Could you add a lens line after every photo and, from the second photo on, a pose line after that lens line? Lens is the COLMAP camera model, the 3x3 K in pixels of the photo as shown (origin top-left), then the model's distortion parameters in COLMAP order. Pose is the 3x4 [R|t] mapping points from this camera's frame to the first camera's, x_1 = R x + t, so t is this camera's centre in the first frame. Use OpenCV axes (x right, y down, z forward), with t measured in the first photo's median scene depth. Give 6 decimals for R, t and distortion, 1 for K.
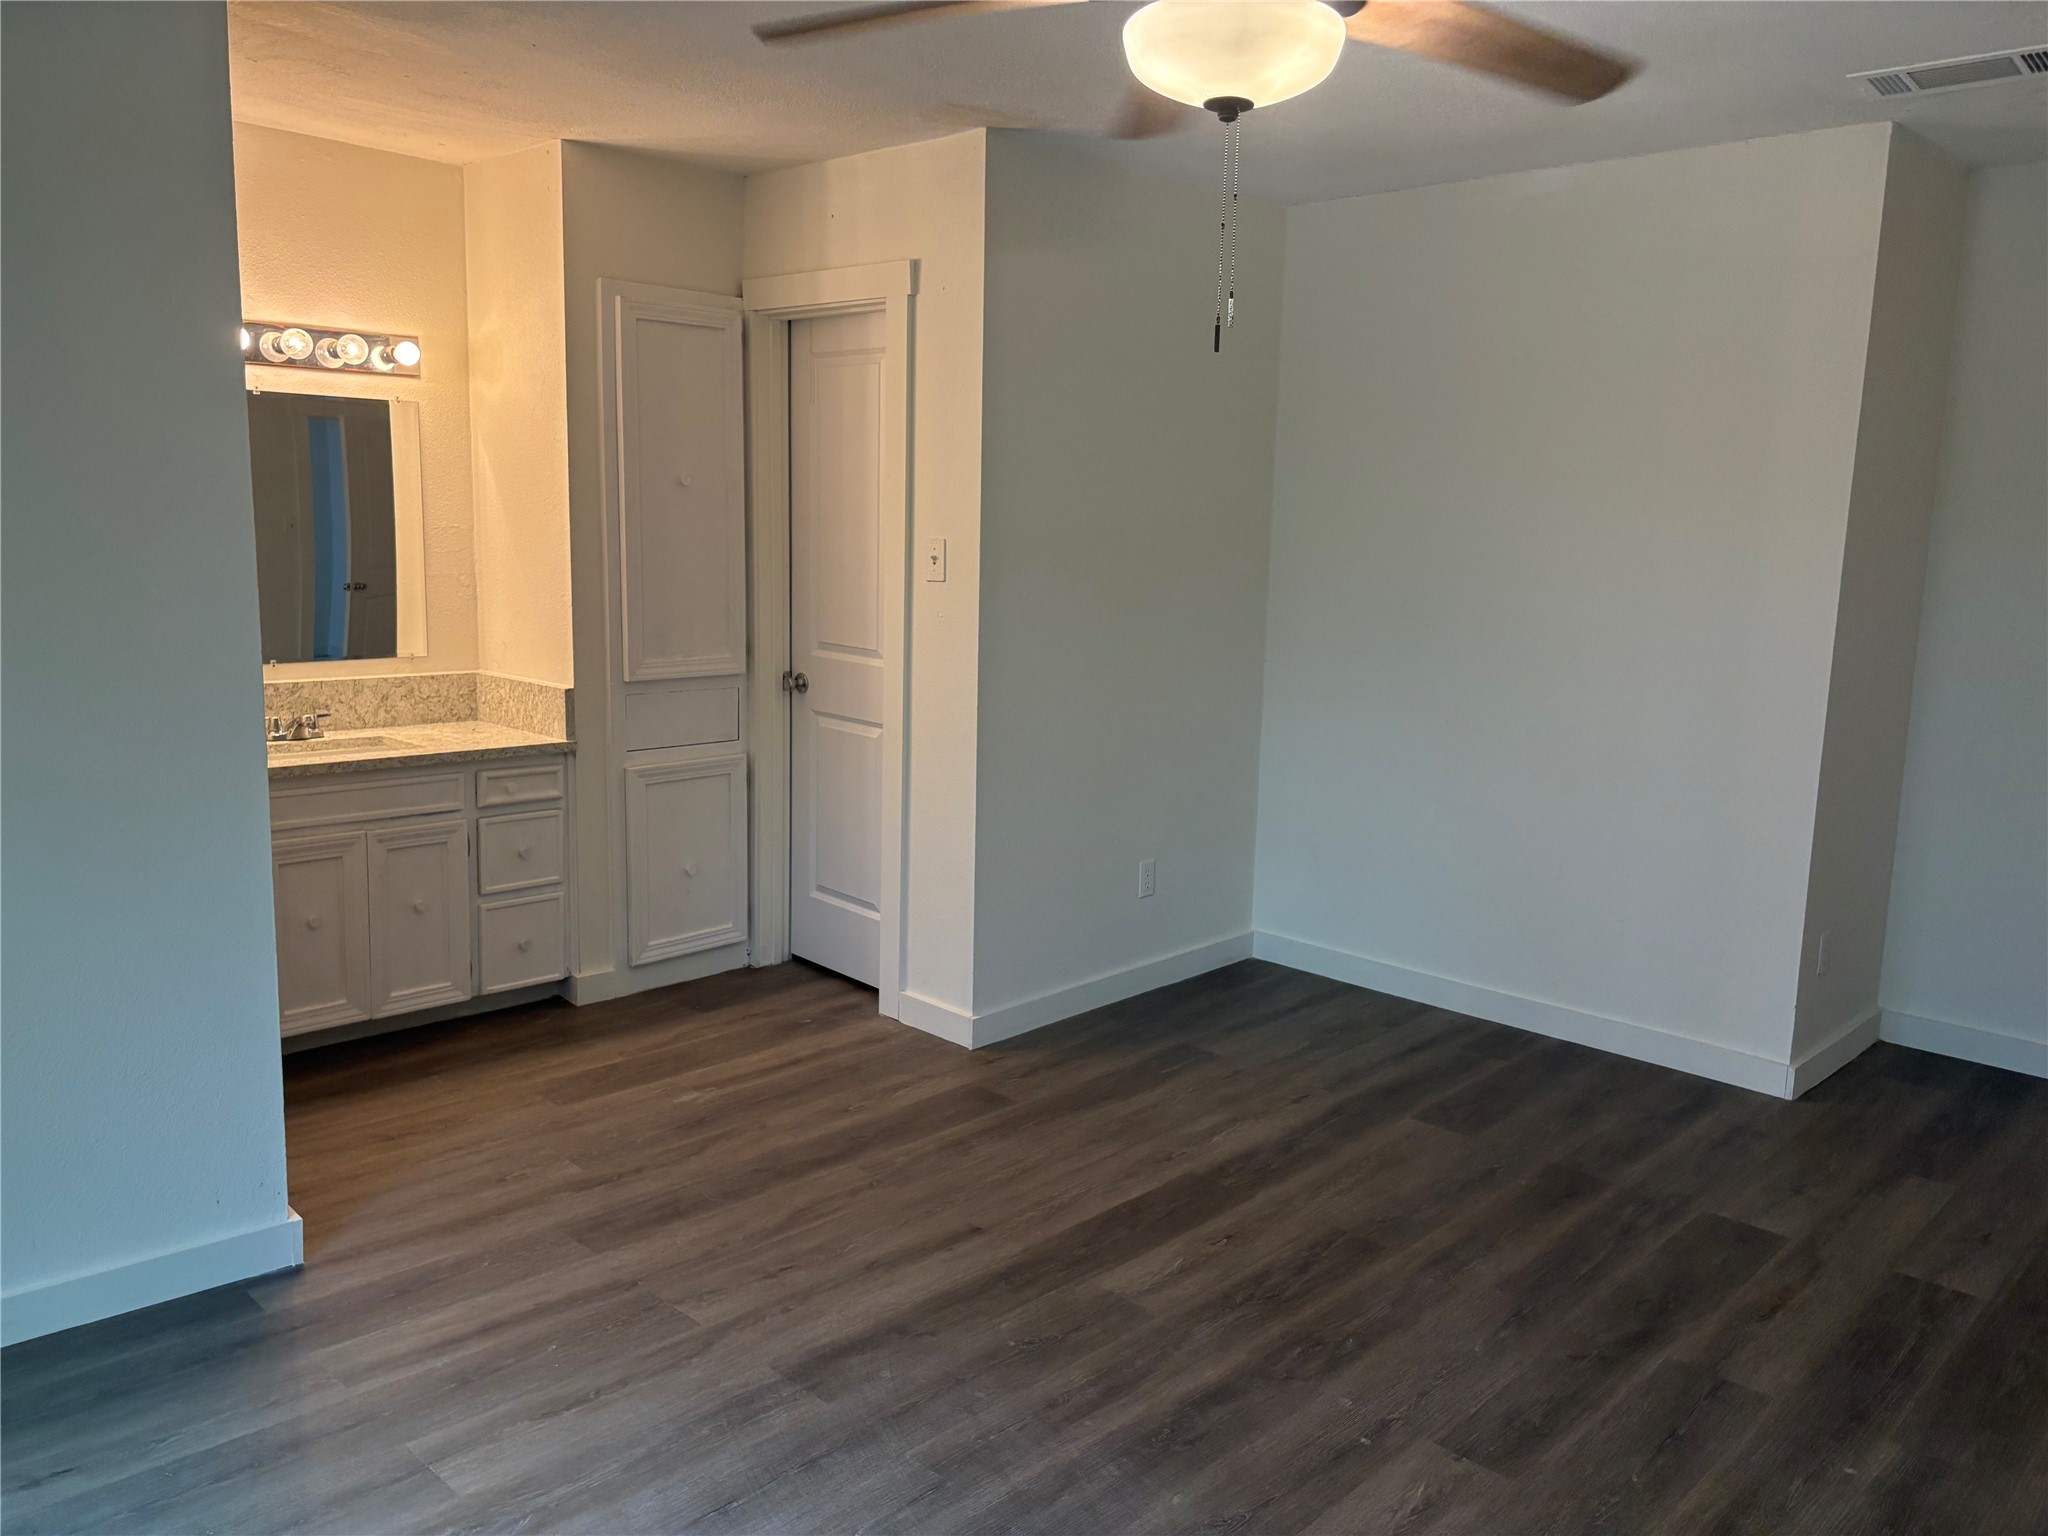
lens RADIAL K [[1552.4, 0, 1025.4], [0, 1552.4, 770.4], [0, 0, 1]] dist [0.042102, -0.024316]
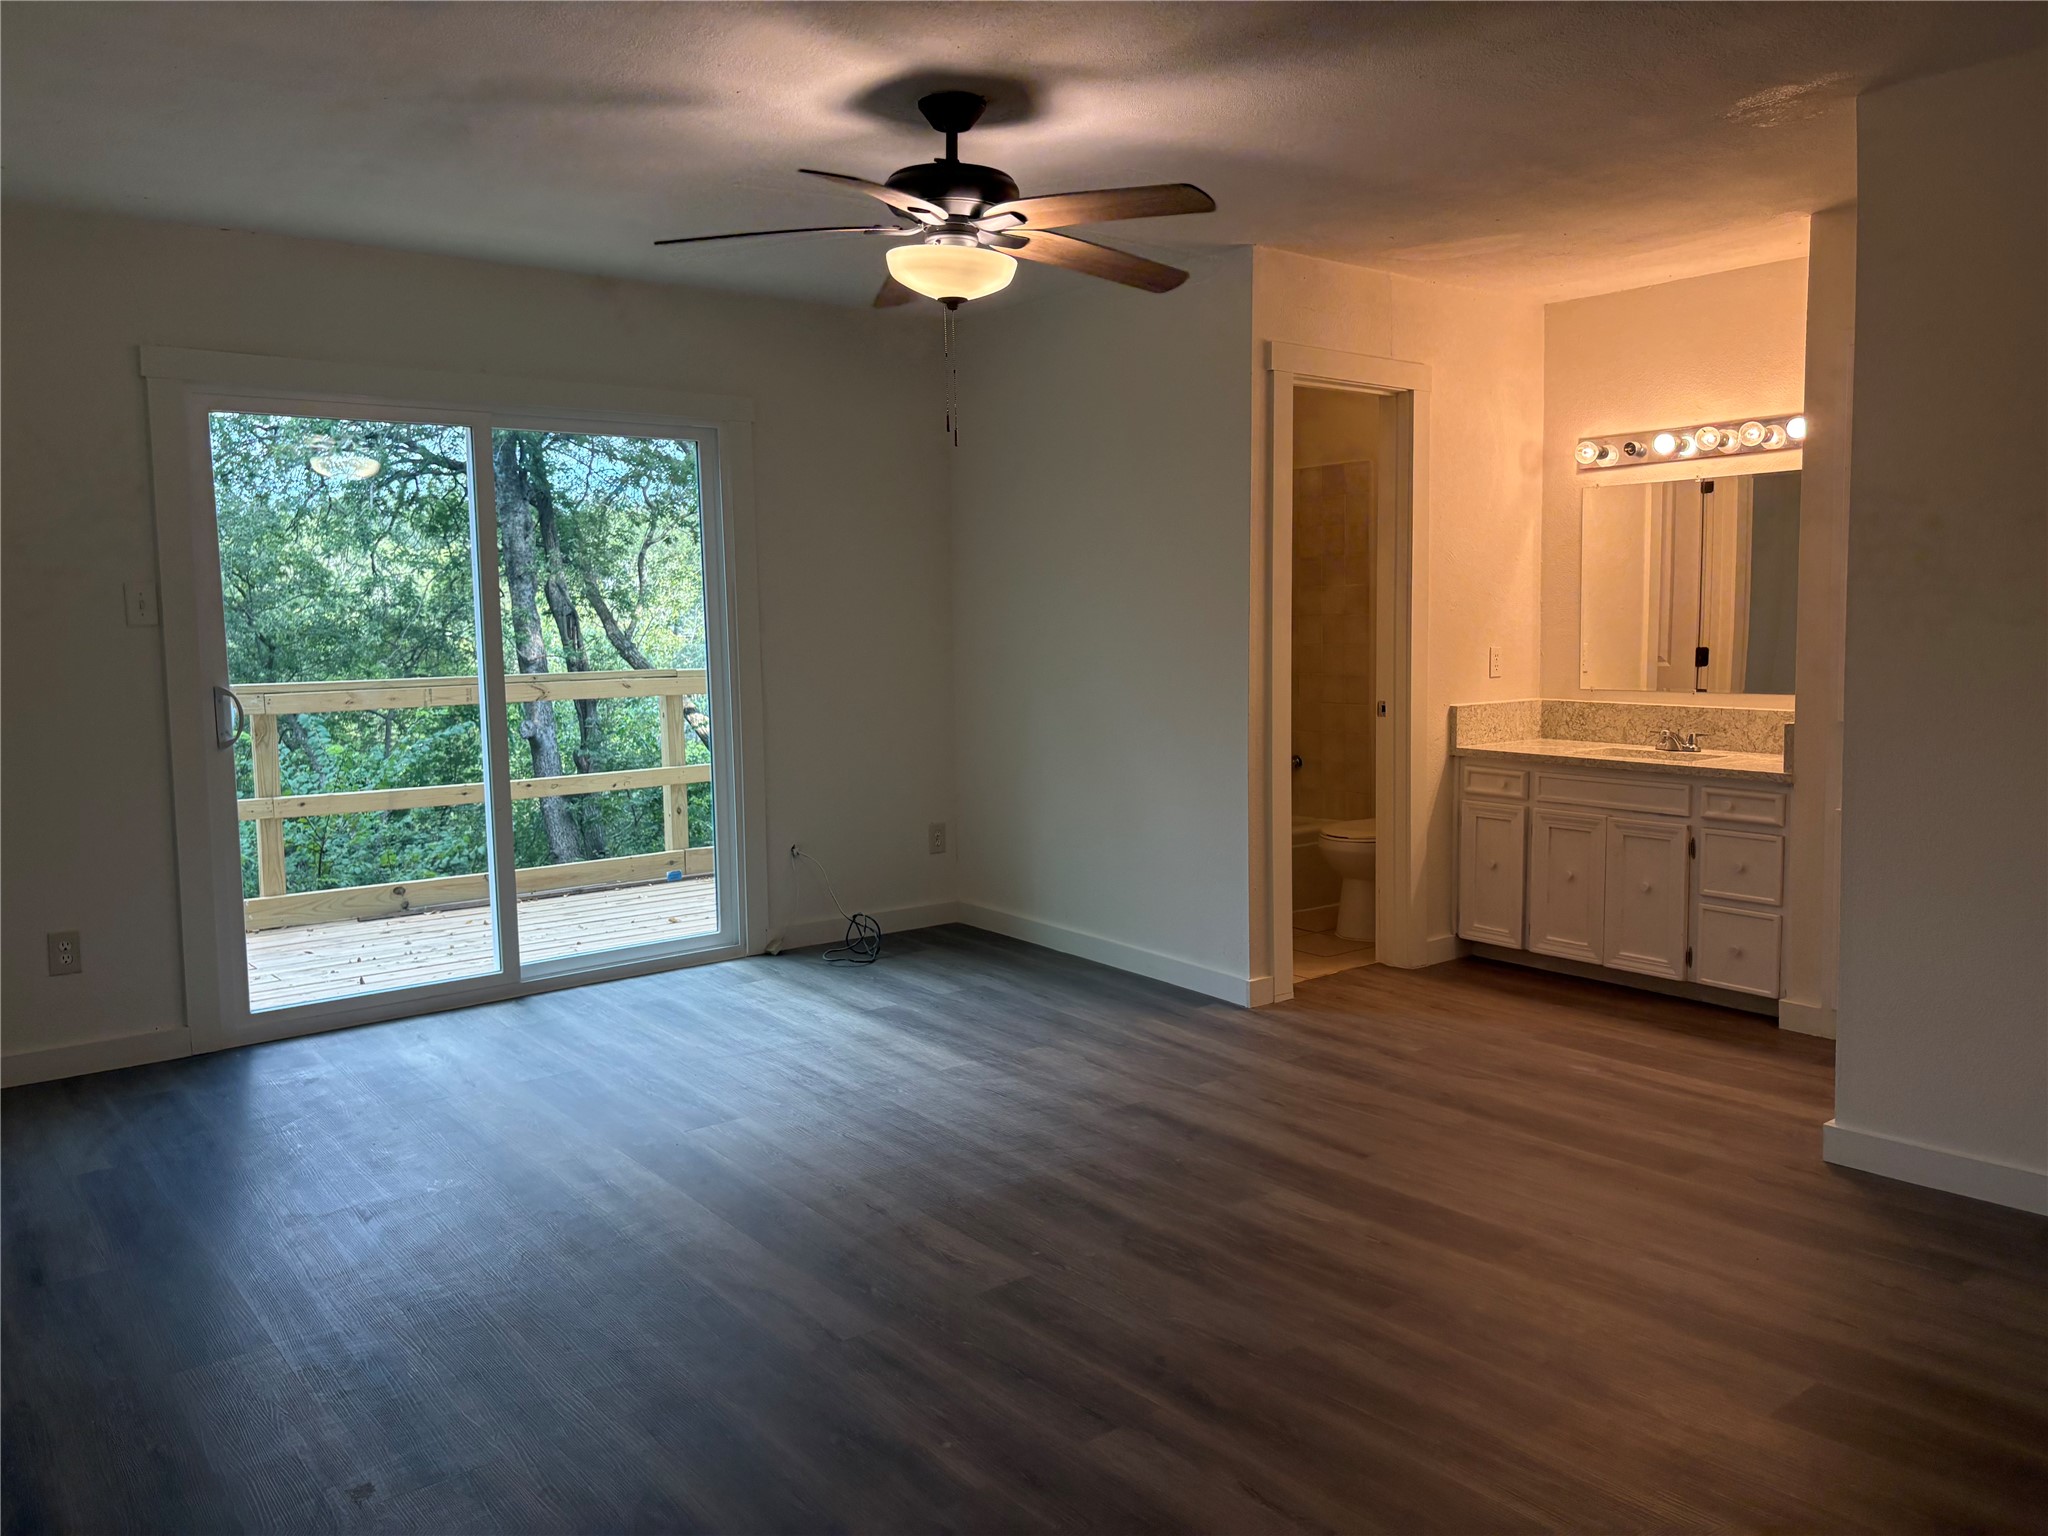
lens RADIAL K [[1552.4, 0, 1028.1], [0, 1552.4, 765.9], [0, 0, 1]] dist [0.042102, -0.024316]
pose [[-0.128970, 0.072529, -0.988993, 1.224816], [-0.150299, 0.984370, 0.091790, -0.064948], [0.980192, 0.160483, -0.116053, 0.914596]]
